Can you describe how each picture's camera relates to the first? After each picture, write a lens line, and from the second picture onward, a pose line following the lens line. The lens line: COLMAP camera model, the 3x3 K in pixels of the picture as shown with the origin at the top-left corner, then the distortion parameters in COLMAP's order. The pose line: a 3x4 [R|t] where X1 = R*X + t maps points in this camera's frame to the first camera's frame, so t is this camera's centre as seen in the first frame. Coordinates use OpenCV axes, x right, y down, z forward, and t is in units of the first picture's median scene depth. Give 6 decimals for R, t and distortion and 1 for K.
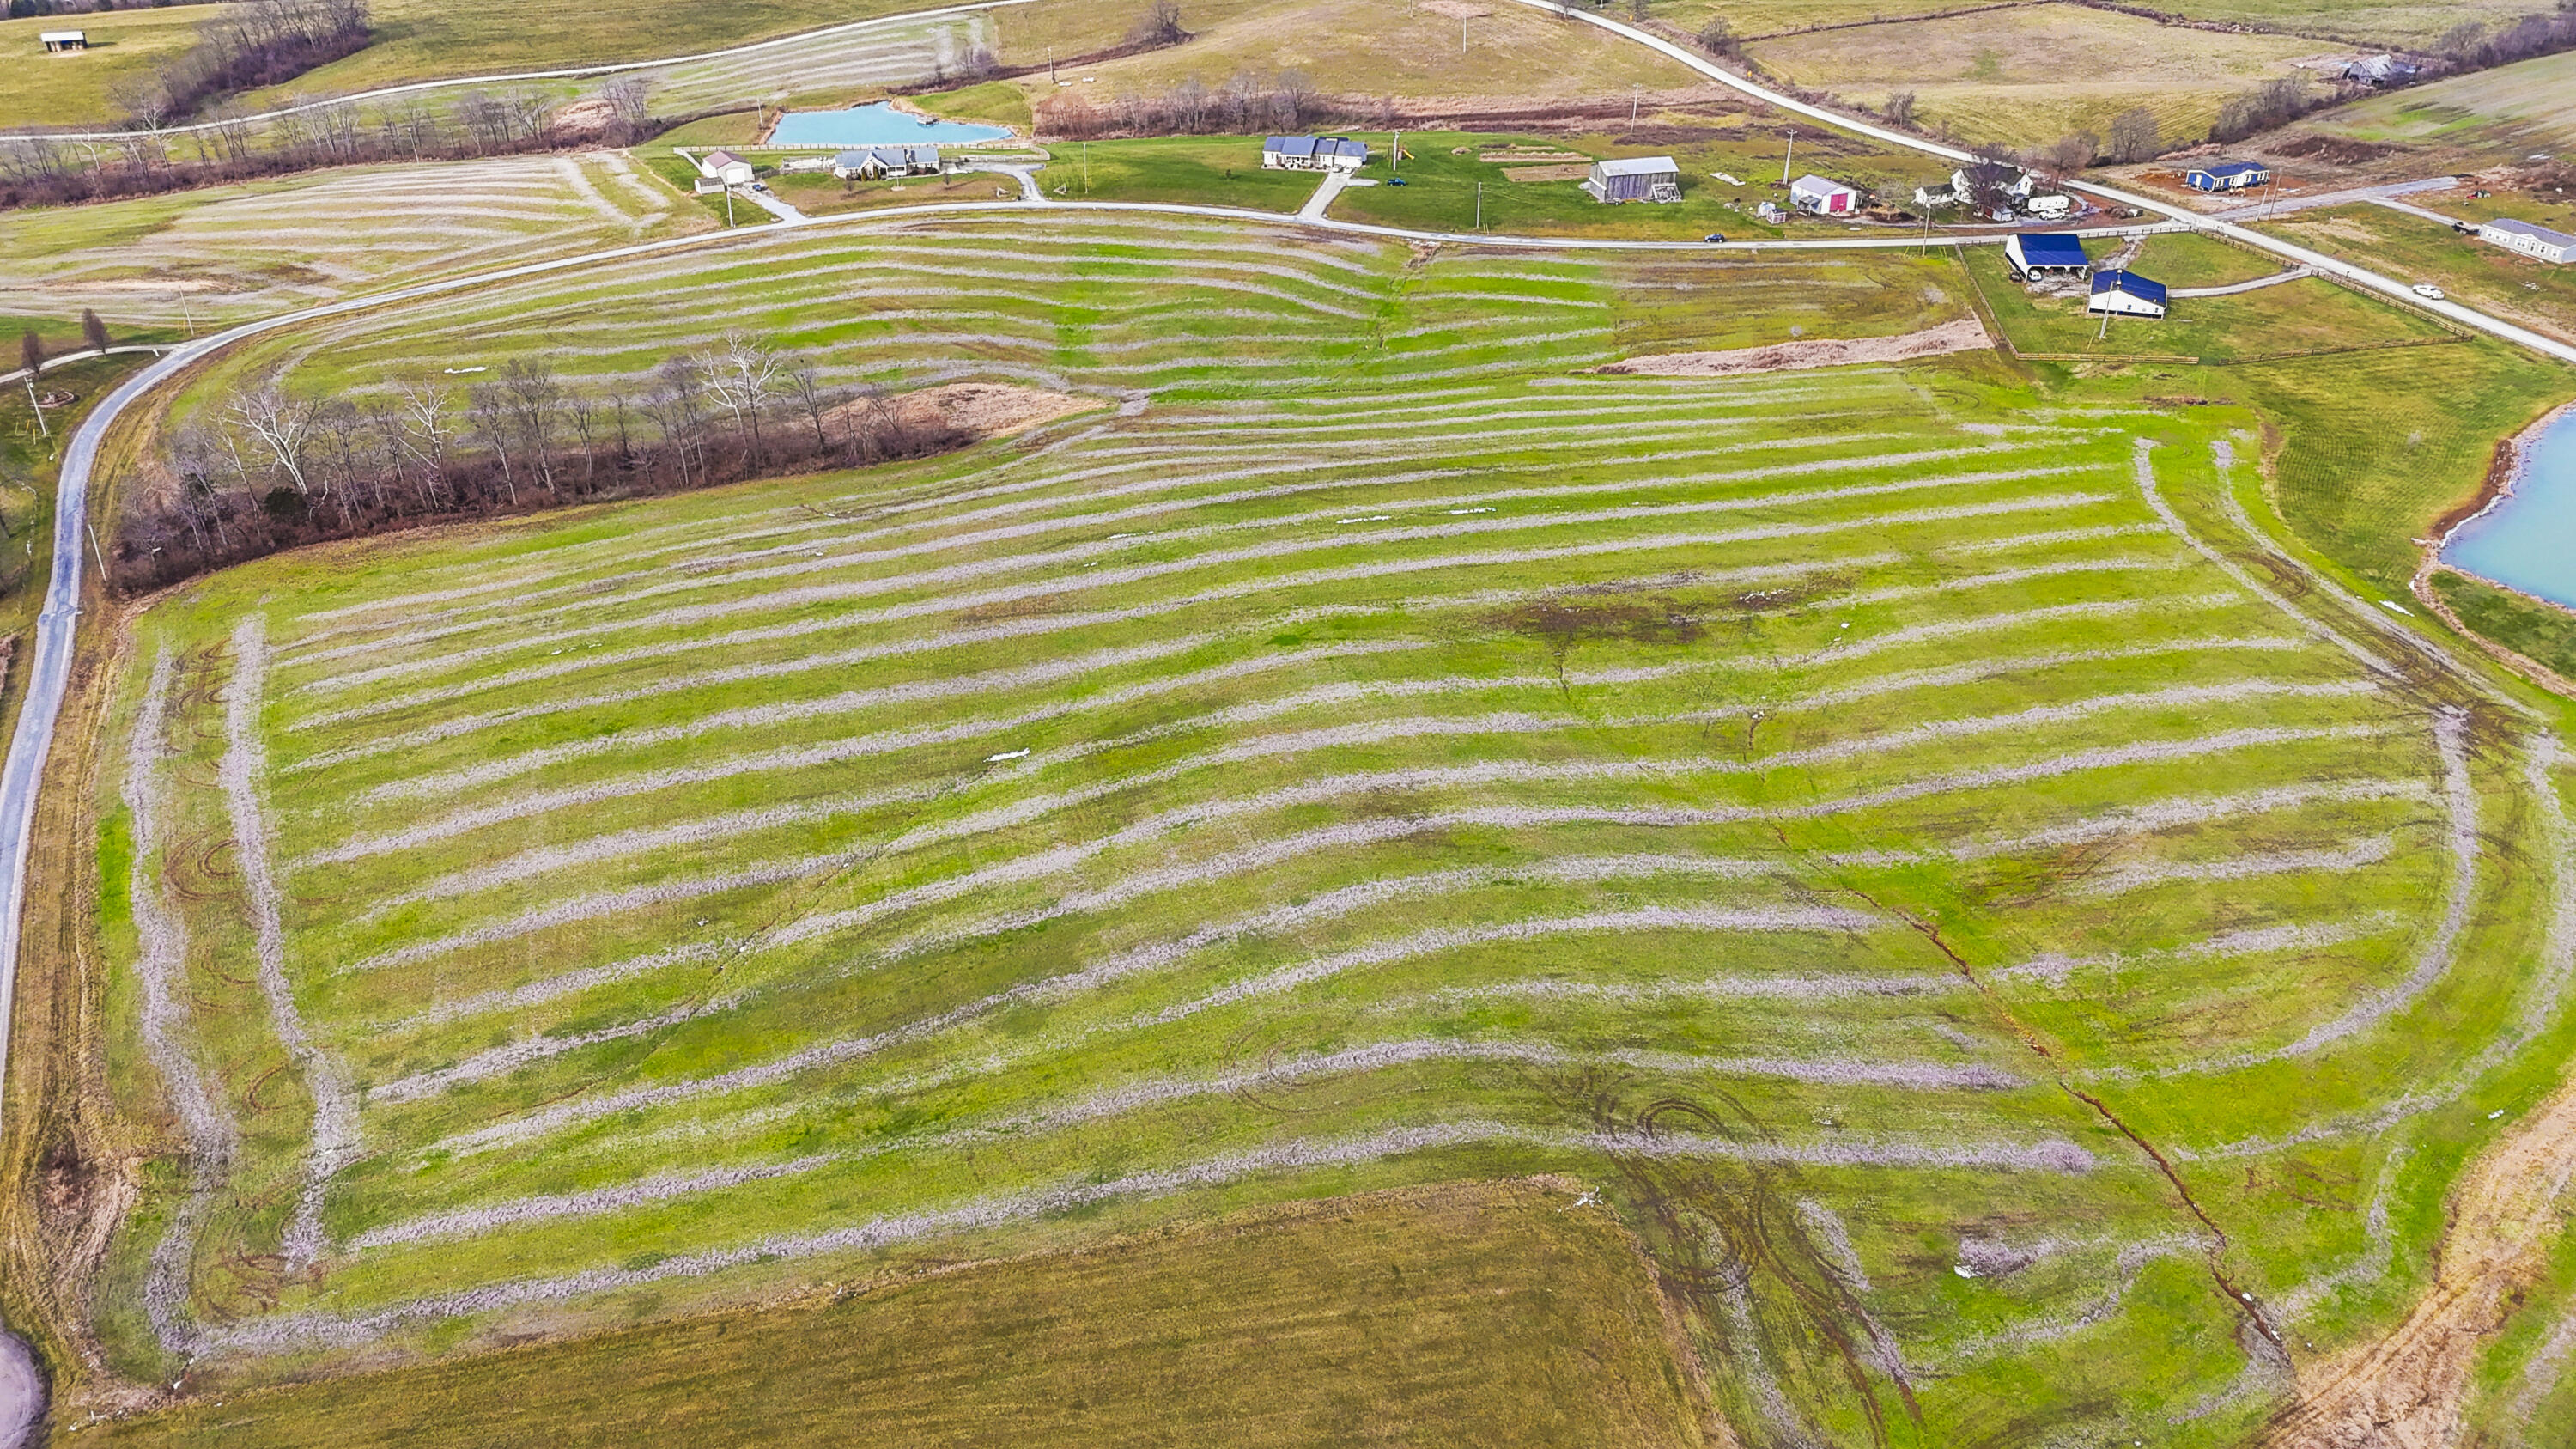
lens RADIAL K [[1884.6, 0, 1301.3], [0, 1884.6, 723.5], [0, 0, 1]] dist [0.063566, -0.047678]
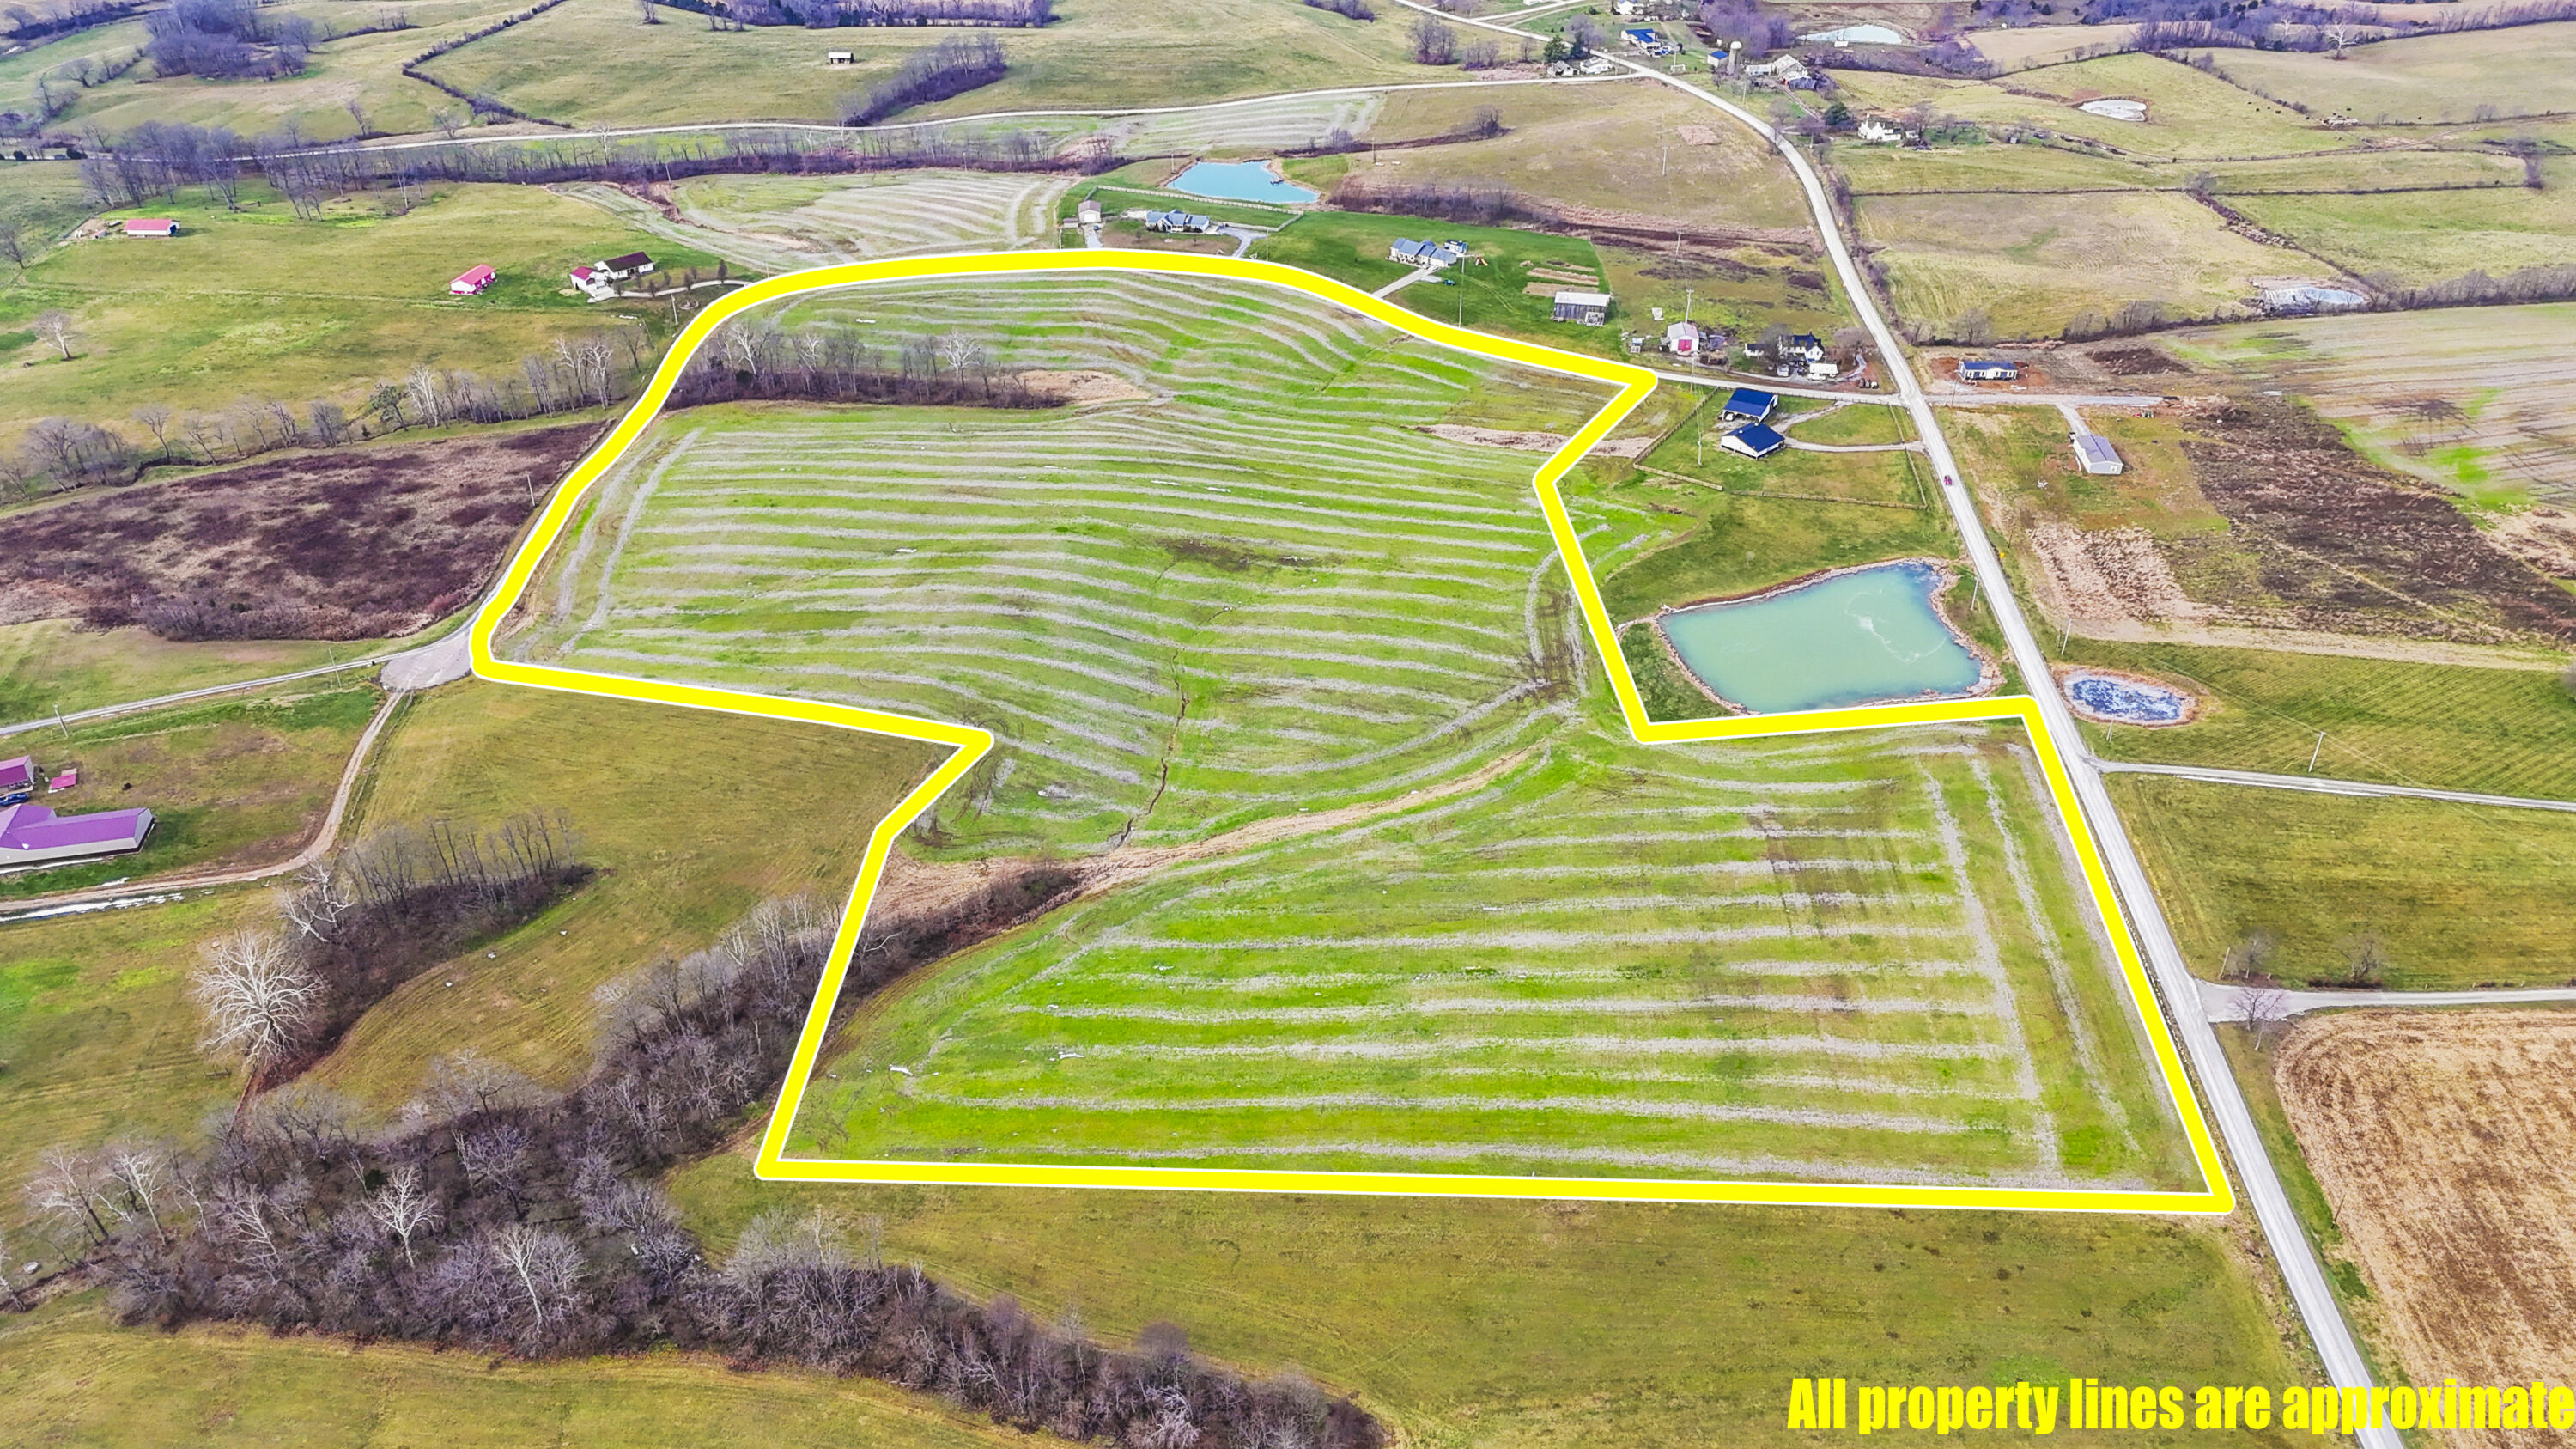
lens RADIAL K [[1884.6, 0, 1307.8], [0, 1884.6, 729.4], [0, 0, 1]] dist [0.063566, -0.047678]
pose [[0.901364, 0.236933, -0.362500, 1.037082], [-0.220773, 0.971523, 0.086037, -0.068241], [0.372562, 0.002479, 0.928004, -0.829120]]
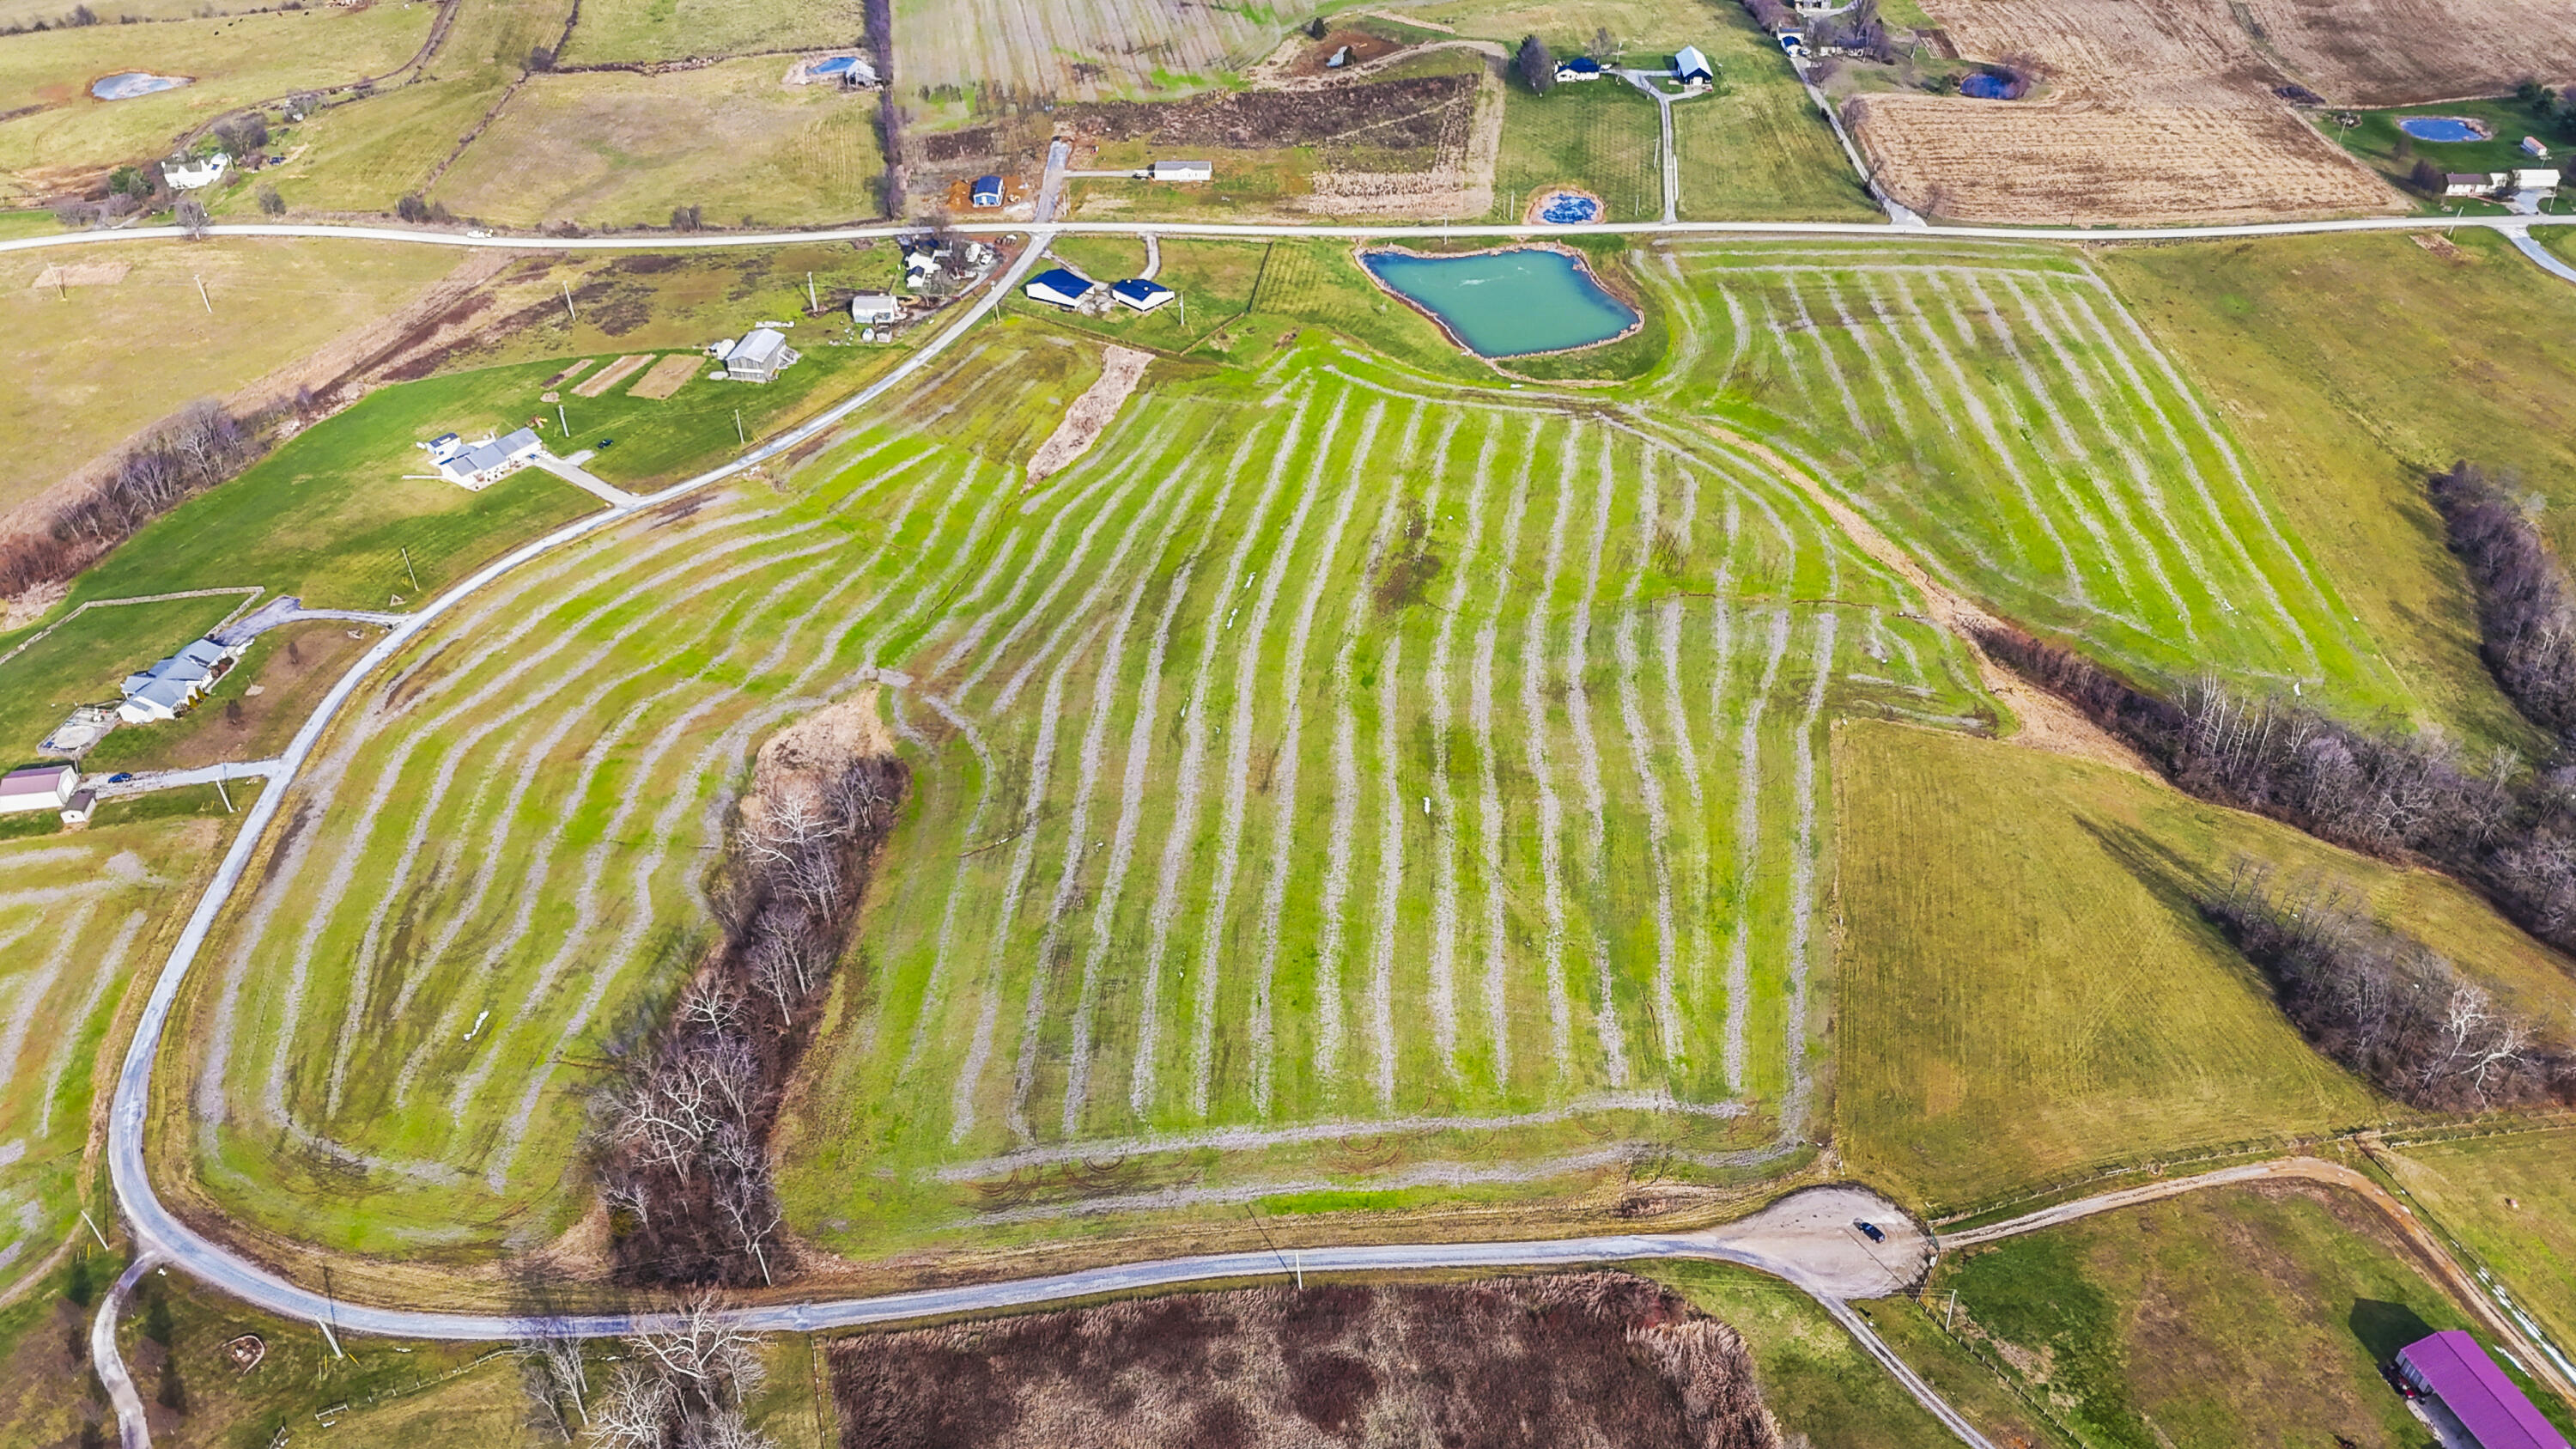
lens RADIAL K [[1884.6, 0, 1290.2], [0, 1884.6, 715.7], [0, 0, 1]] dist [0.063566, -0.047678]
pose [[0.380202, -0.557672, 0.737867, -1.274423], [0.477334, 0.801634, 0.359910, -0.649112], [-0.792211, 0.215371, 0.570979, 0.103324]]
